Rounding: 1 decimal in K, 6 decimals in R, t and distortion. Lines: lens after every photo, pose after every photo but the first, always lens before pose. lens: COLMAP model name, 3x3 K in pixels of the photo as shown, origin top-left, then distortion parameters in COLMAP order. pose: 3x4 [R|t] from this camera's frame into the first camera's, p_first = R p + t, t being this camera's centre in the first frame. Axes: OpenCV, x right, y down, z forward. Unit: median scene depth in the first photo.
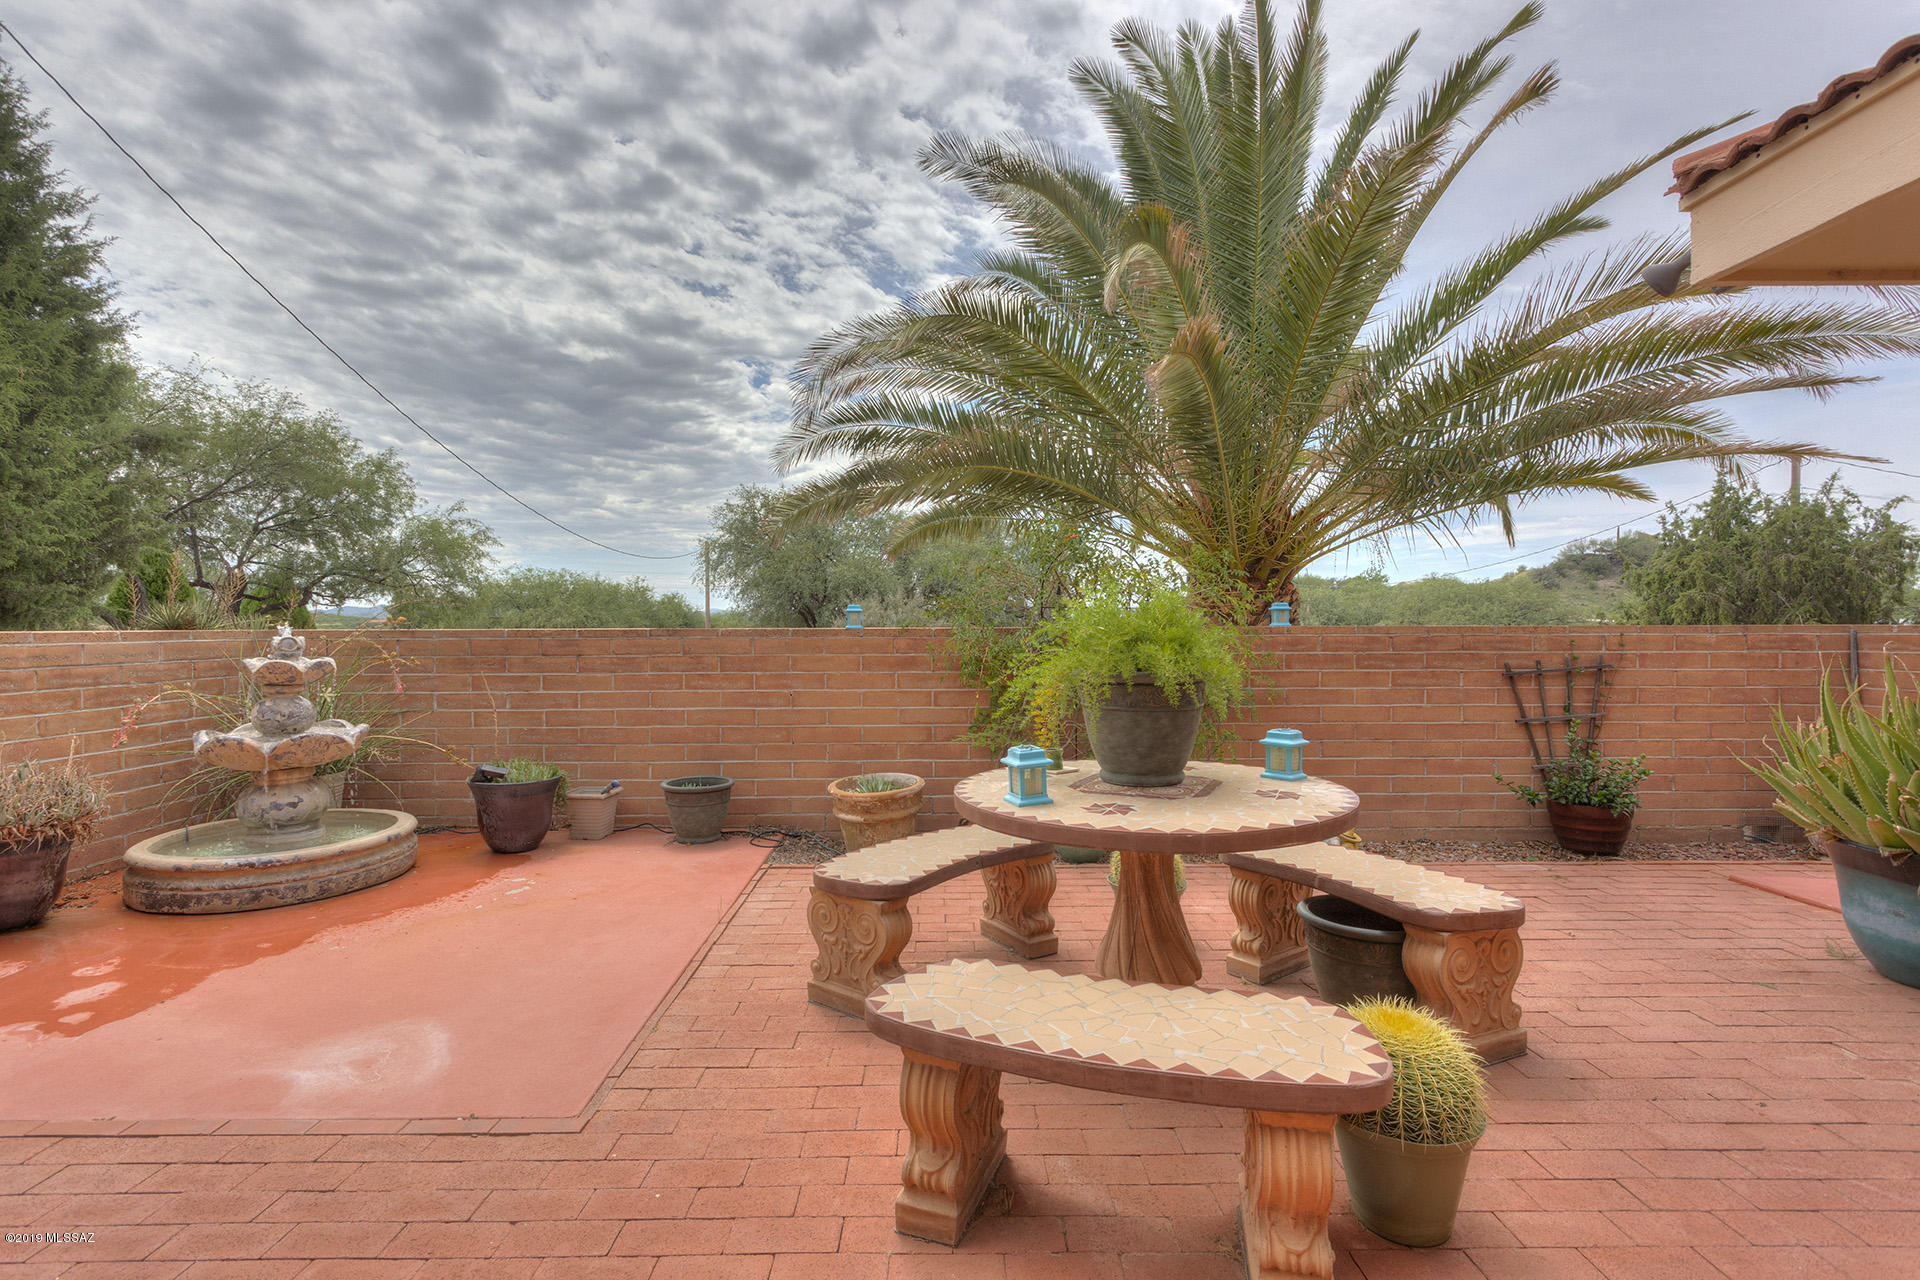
lens RADIAL K [[890.3, 0, 954.3], [0, 890.3, 632.8], [0, 0, 1]] dist [0.000069, 0.000131]
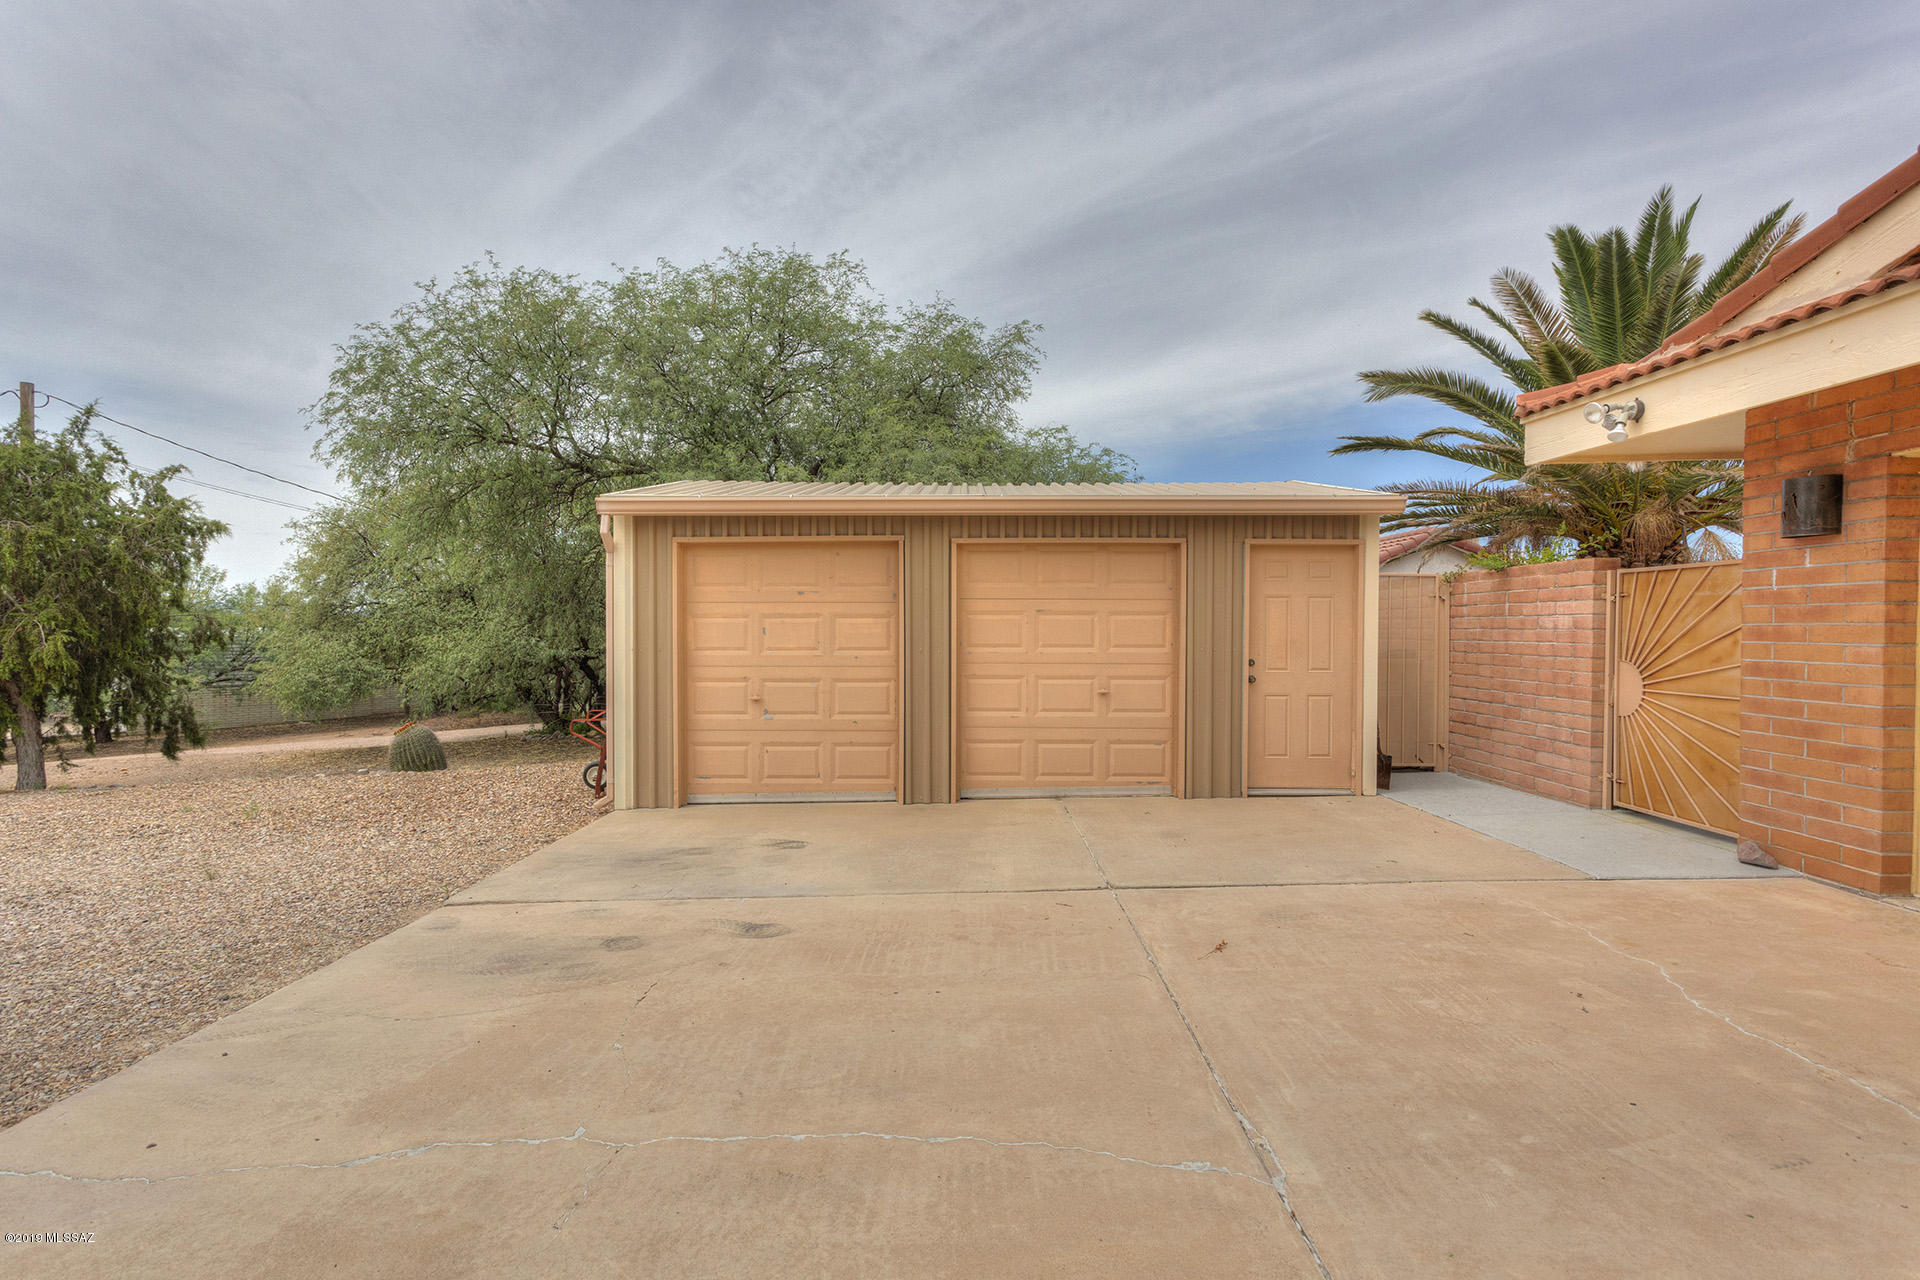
lens RADIAL K [[890.3, 0, 955.3], [0, 890.3, 631.7], [0, 0, 1]] dist [0.000069, 0.000131]
pose [[0.010833, -0.005732, 0.999925, 0.338766], [0.017192, 0.999837, 0.005545, -0.007051], [-0.999794, 0.017131, 0.010930, 0.358394]]
